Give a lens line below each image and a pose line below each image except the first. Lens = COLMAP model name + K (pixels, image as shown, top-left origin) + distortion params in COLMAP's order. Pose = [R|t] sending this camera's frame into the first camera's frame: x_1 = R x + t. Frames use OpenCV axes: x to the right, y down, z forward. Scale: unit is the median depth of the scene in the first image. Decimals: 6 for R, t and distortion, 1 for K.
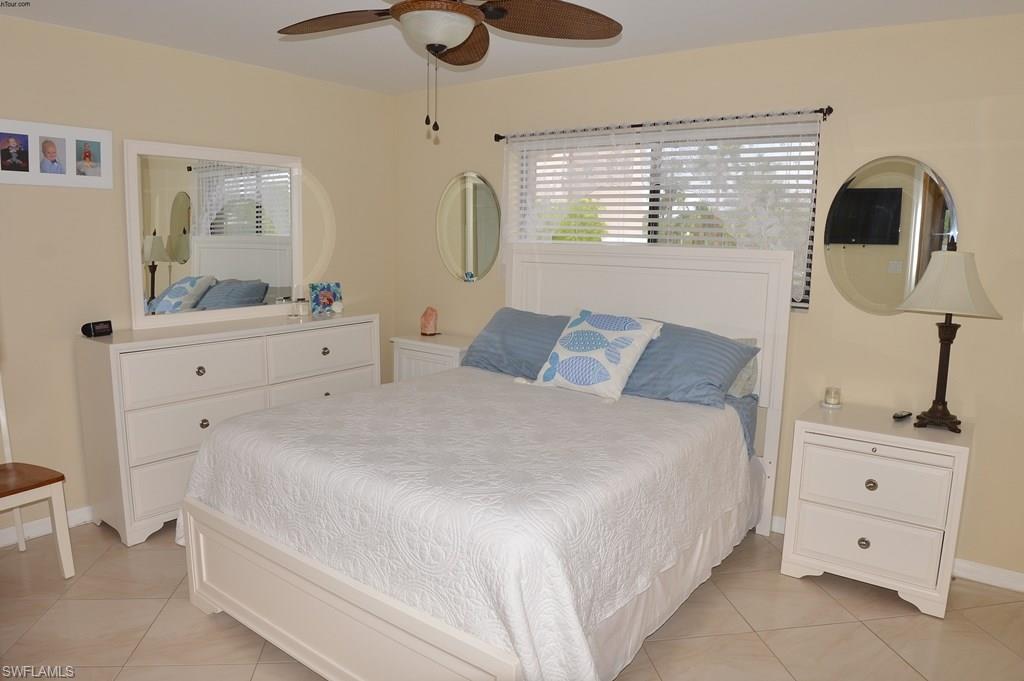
lens RADIAL K [[651.8, 0, 515.2], [0, 651.8, 336.5], [0, 0, 1]] dist [-0.106854, 0.017734]
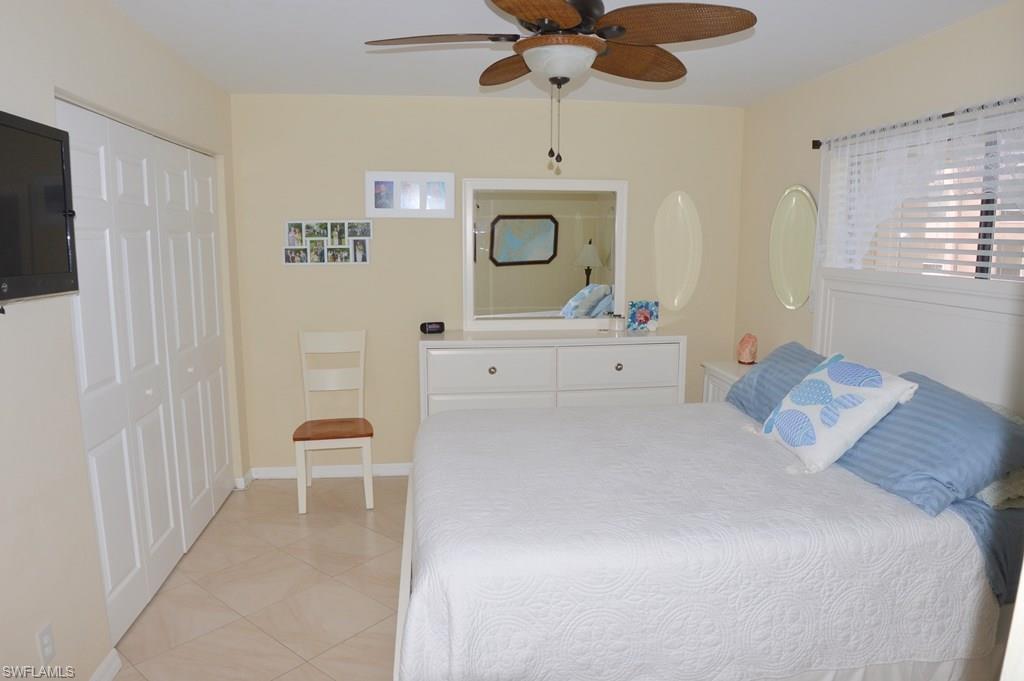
lens RADIAL K [[651.8, 0, 518.0], [0, 651.8, 339.3], [0, 0, 1]] dist [-0.106854, 0.017734]
pose [[0.699850, 0.091957, -0.708346, 0.365206], [-0.097604, 0.994688, 0.032696, -0.044257], [0.707590, 0.046256, 0.705107, 0.159232]]
